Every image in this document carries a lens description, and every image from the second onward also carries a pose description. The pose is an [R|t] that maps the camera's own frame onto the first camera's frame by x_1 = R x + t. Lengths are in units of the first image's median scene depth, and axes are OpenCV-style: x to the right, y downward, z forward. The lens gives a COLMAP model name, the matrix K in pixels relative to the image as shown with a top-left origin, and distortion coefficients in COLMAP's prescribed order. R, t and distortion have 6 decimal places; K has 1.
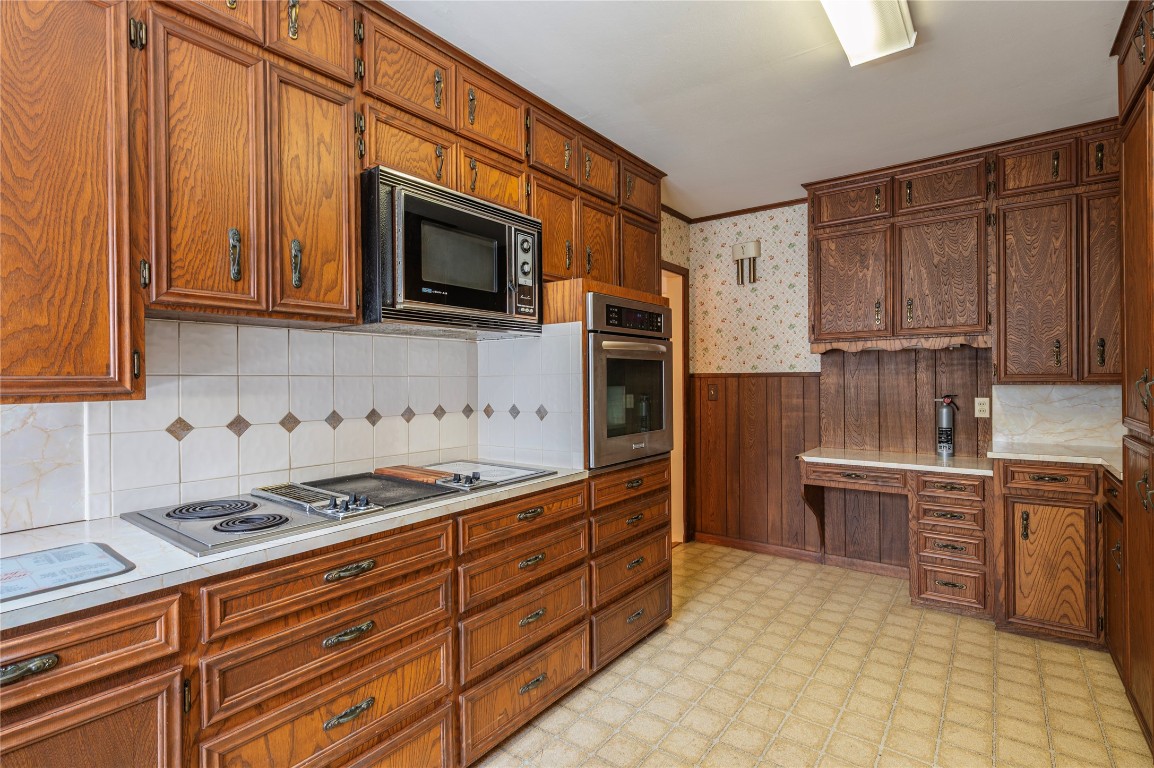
lens RADIAL K [[553.7, 0, 574.6], [0, 553.7, 381.3], [0, 0, 1]] dist [-0.002126, 0.000173]
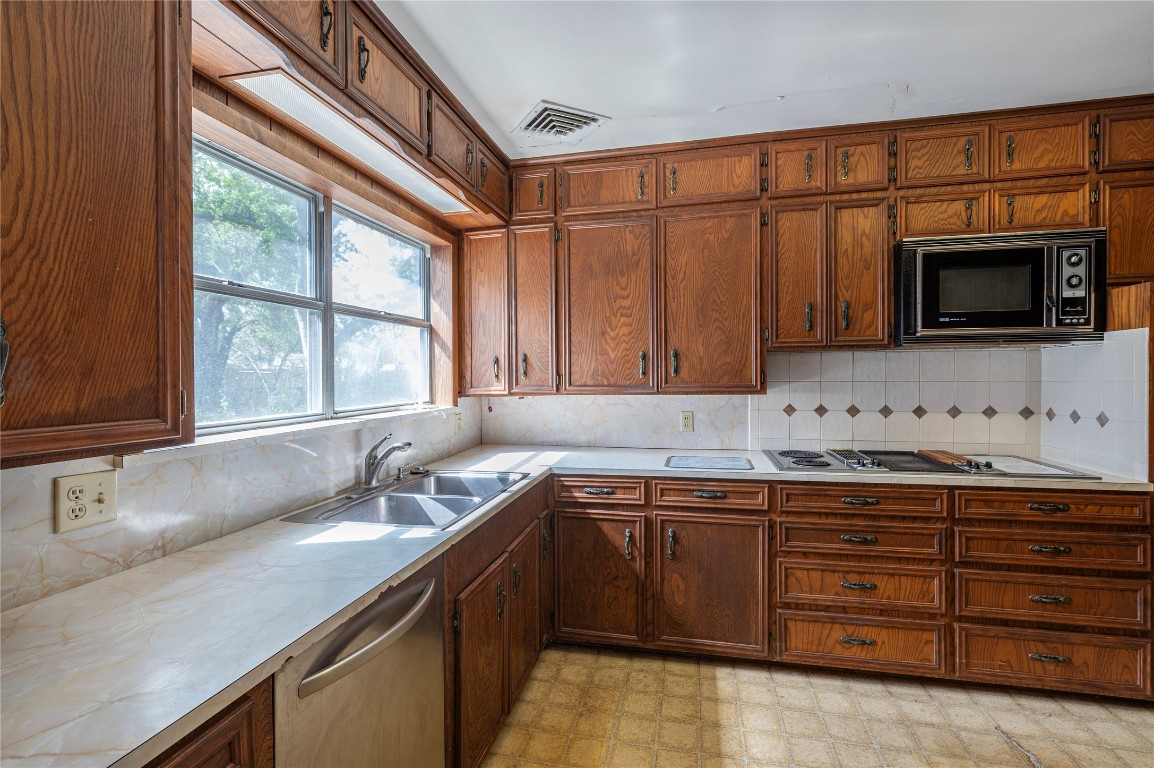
lens RADIAL K [[508.3, 0, 583.5], [0, 508.3, 382.3], [0, 0, 1]] dist [0.001195, 0.000100]
pose [[0.420414, 0.017475, -0.907164, 0.526472], [-0.000776, 0.999821, 0.018900, -0.038131], [0.907332, -0.007242, 0.420353, -0.336113]]
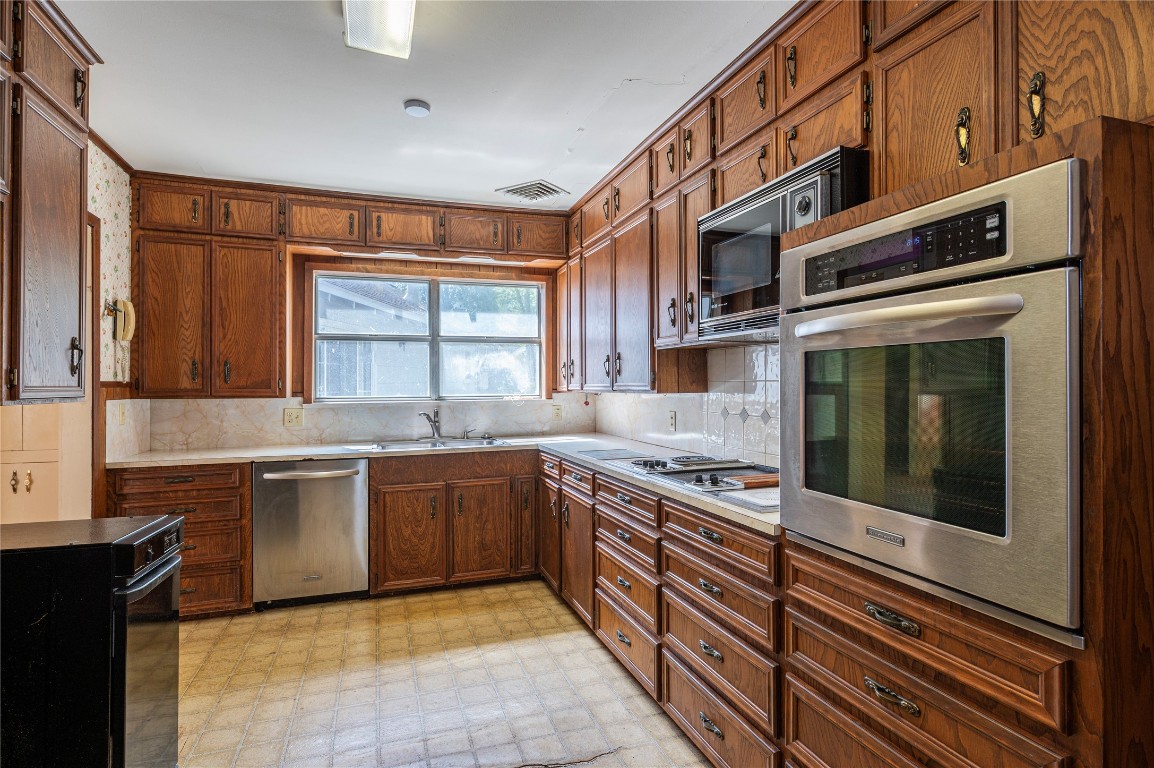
lens RADIAL K [[583.9, 0, 577.0], [0, 583.9, 384.0], [0, 0, 1]] dist [-0.000059, -0.000045]
pose [[-0.548770, 0.009661, -0.835917, 0.962435], [0.003754, 0.999952, 0.009092, -0.019345], [0.835965, 0.001851, -0.548780, 1.542383]]
